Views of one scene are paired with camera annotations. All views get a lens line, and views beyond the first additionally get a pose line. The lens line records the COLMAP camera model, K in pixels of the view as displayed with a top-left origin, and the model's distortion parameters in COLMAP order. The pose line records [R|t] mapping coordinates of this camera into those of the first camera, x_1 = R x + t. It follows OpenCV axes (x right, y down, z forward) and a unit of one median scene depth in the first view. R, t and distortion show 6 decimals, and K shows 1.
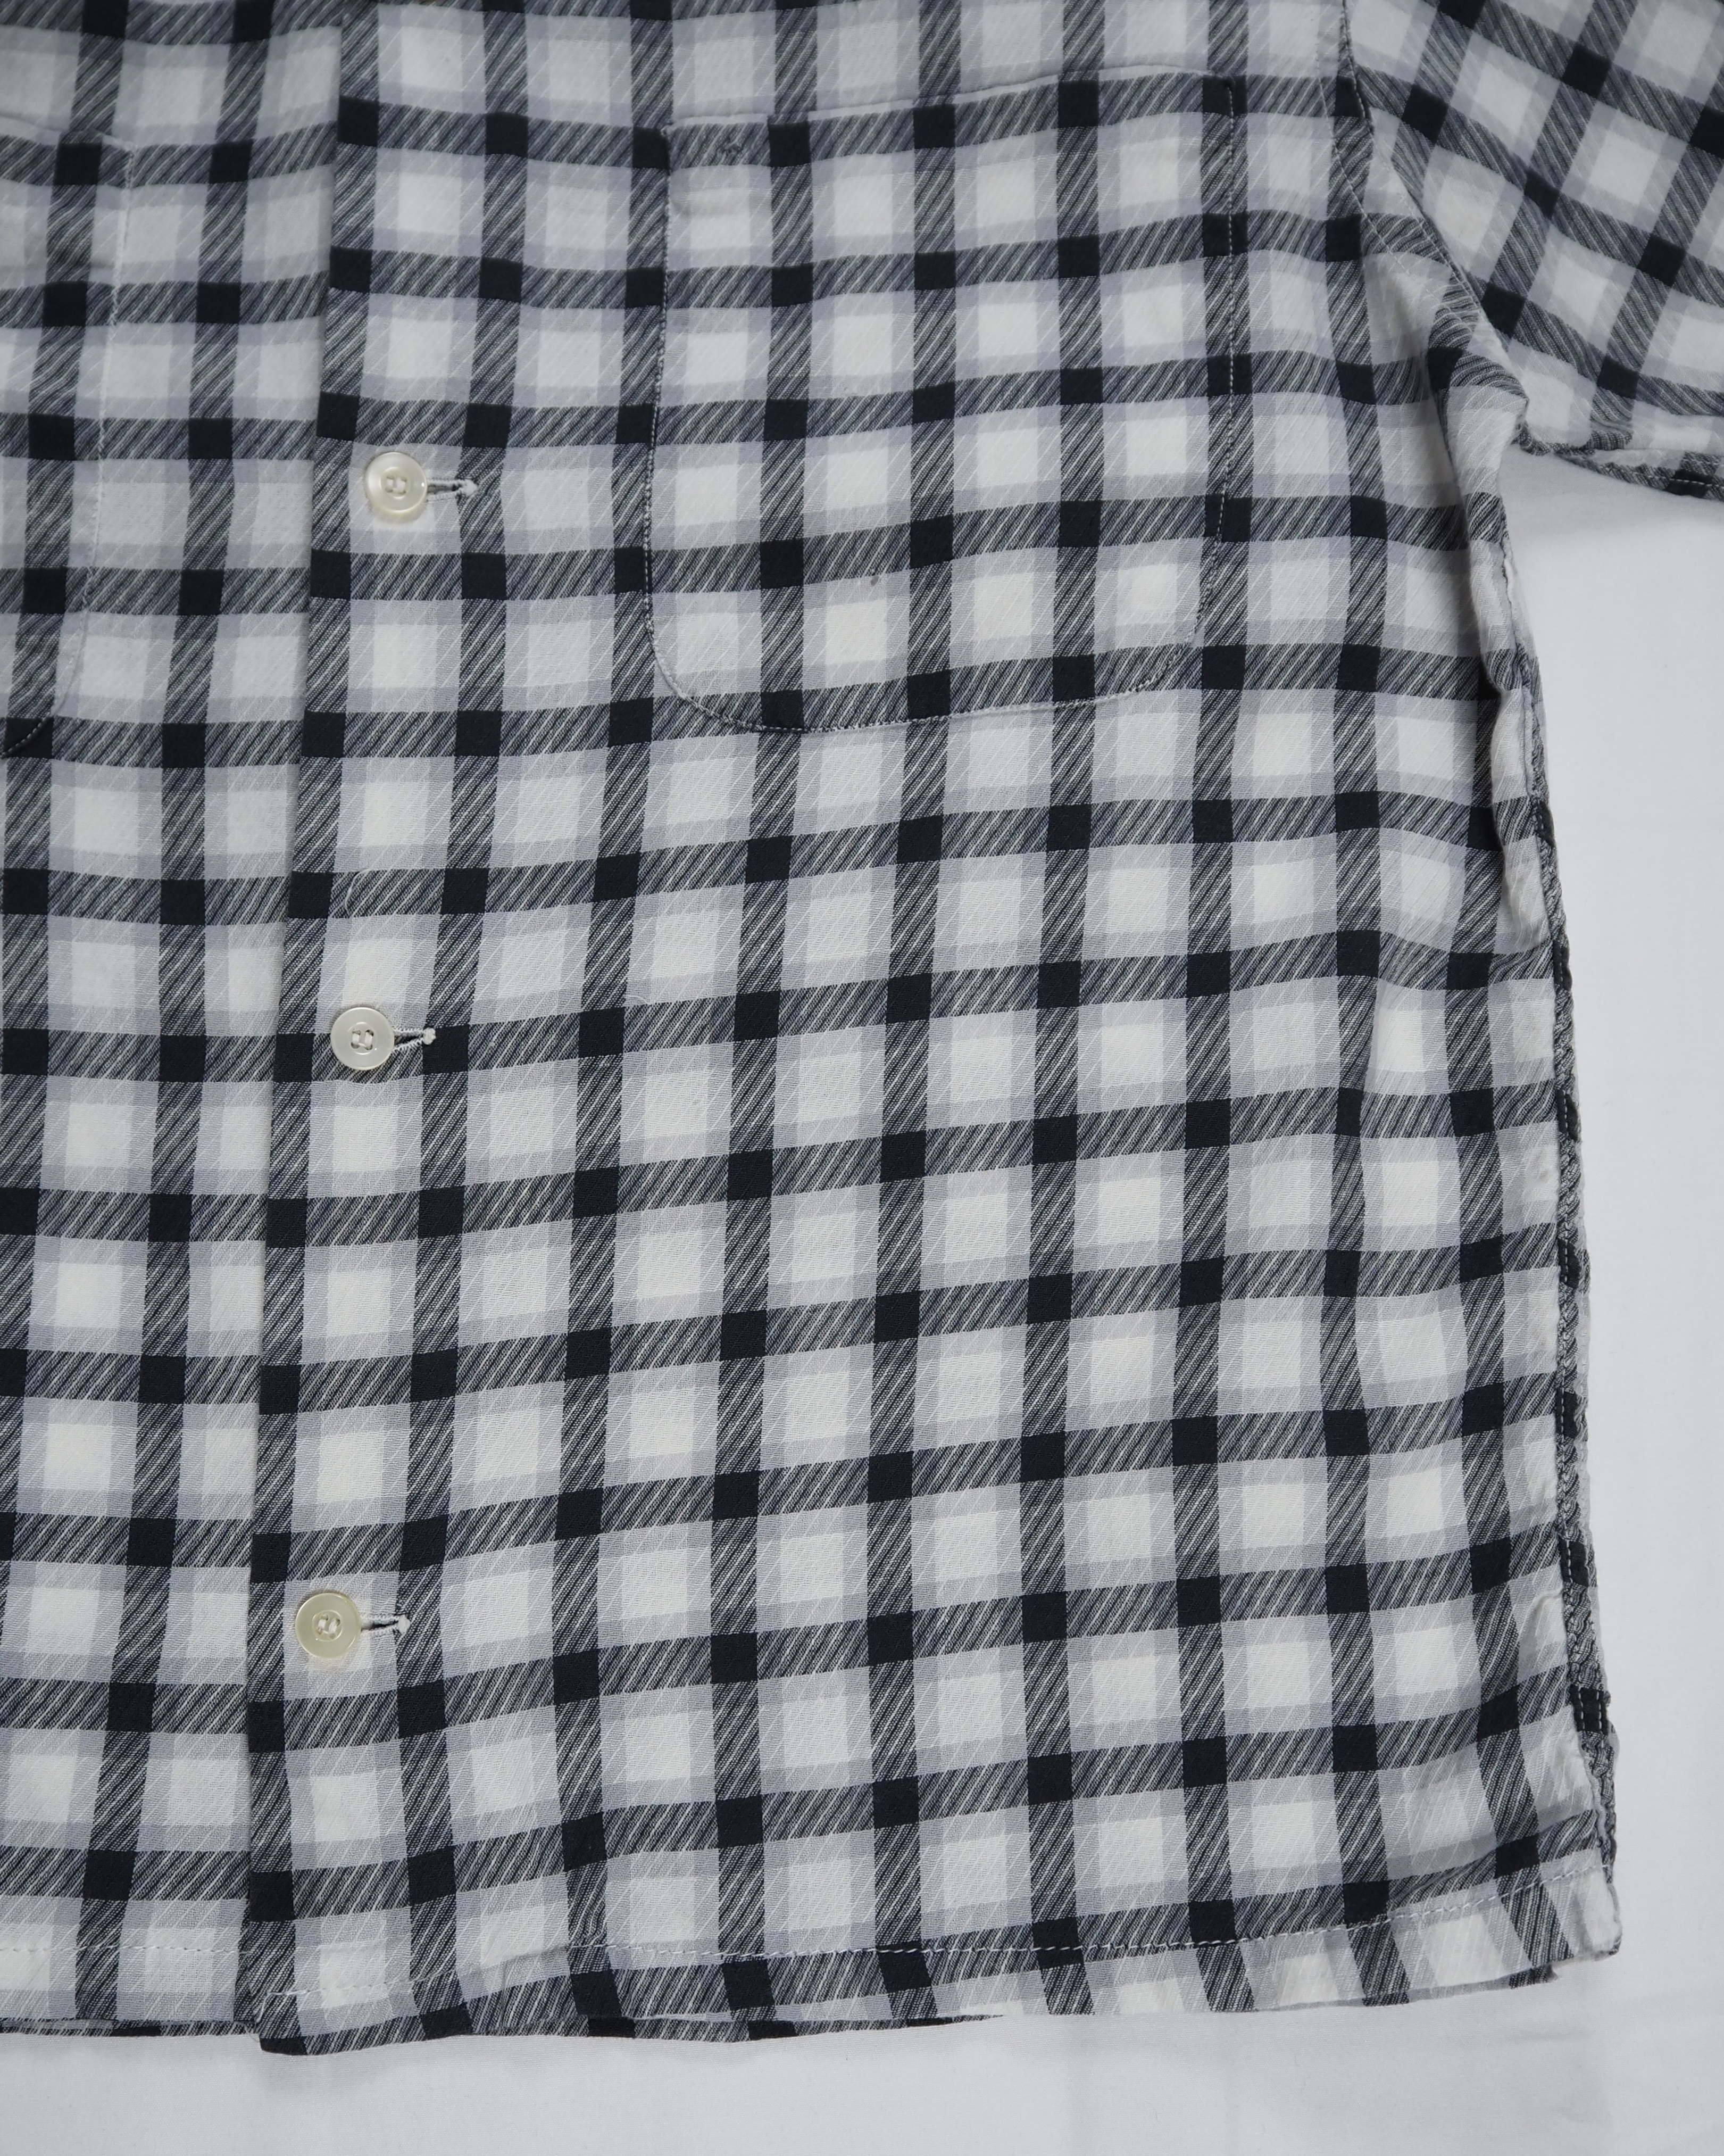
lens RADIAL K [[2603.5, 0, 926.0], [0, 2603.5, 1084.5], [0, 0, 1]] dist [-0.030229, 0.026708]
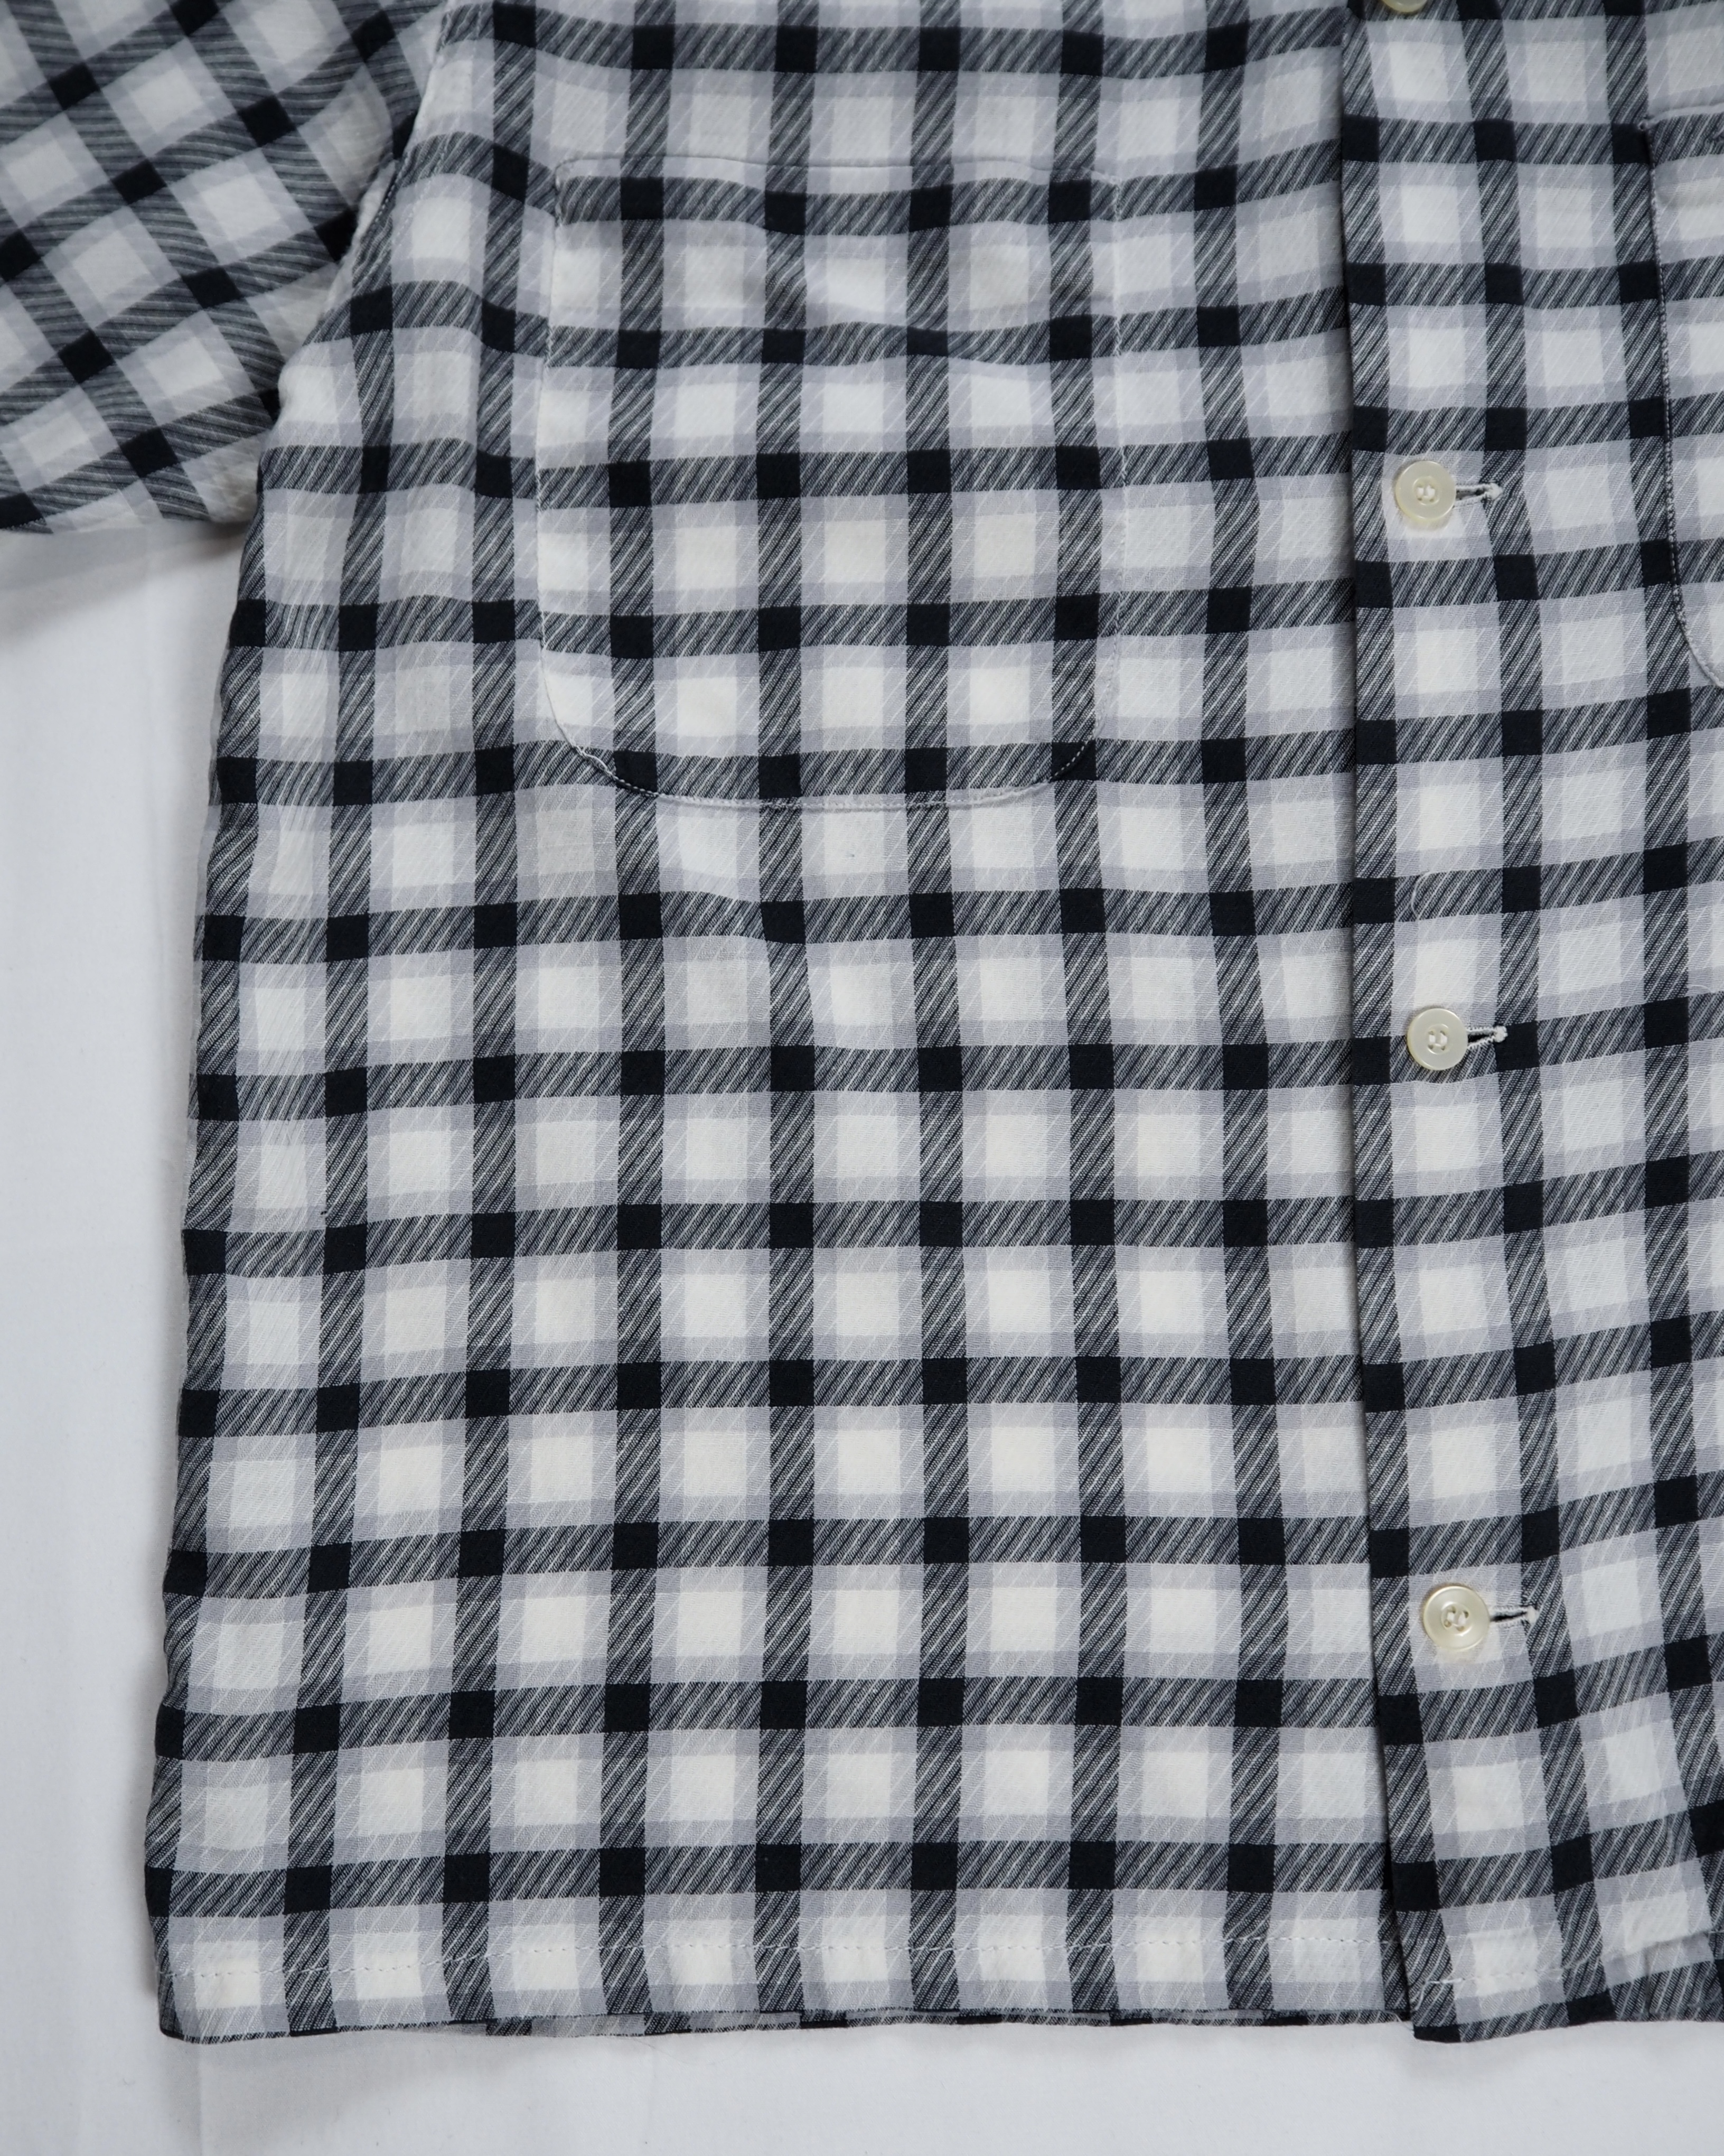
lens RADIAL K [[2583.4, 0, 862.3], [0, 2583.4, 1075.2], [0, 0, 1]] dist [-0.029489, 0.031186]
pose [[0.993192, -0.043159, -0.108200, -0.326361], [0.042857, 0.999068, -0.005119, -0.007959], [0.108320, 0.000447, 0.994116, -0.024370]]
